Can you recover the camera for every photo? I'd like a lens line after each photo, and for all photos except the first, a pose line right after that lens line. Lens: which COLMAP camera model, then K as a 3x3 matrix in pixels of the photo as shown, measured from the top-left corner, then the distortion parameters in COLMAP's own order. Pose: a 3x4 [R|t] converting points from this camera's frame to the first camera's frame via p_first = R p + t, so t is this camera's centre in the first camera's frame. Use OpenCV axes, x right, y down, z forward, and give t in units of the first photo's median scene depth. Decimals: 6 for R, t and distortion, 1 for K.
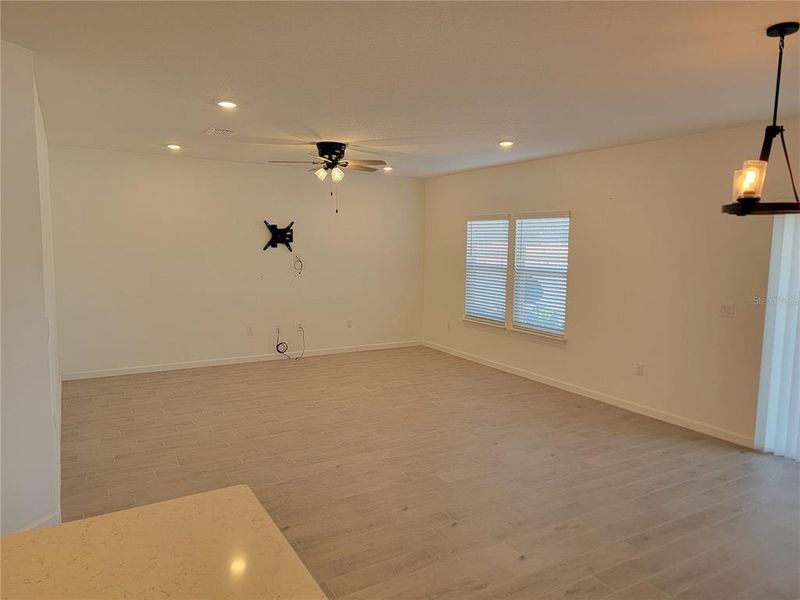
lens RADIAL K [[562.9, 0, 409.0], [0, 562.9, 299.4], [0, 0, 1]] dist [0.094792, -0.071158]
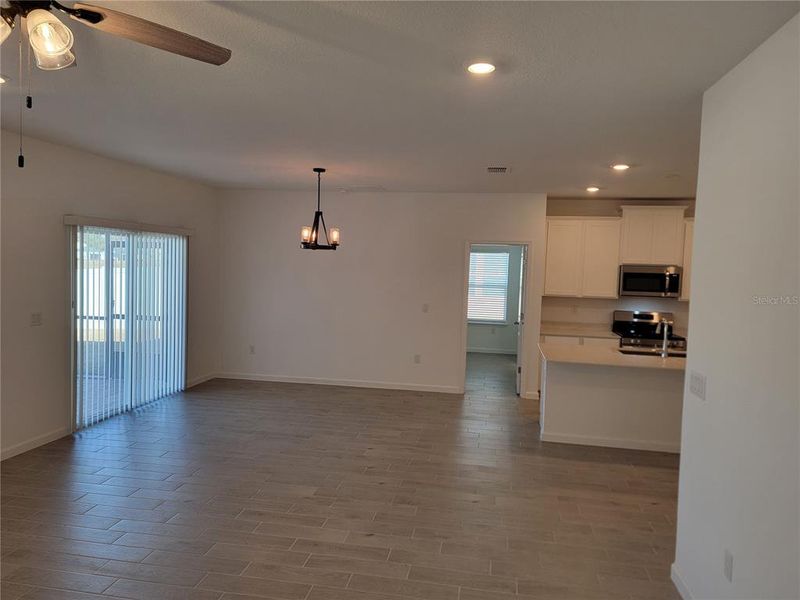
lens RADIAL K [[562.9, 0, 409.0], [0, 562.9, 299.4], [0, 0, 1]] dist [0.094792, -0.071158]
pose [[-0.763556, -0.090346, 0.639390, -0.855751], [0.010535, 0.988290, 0.152226, -0.231736], [-0.645656, 0.122969, -0.753663, 1.948121]]
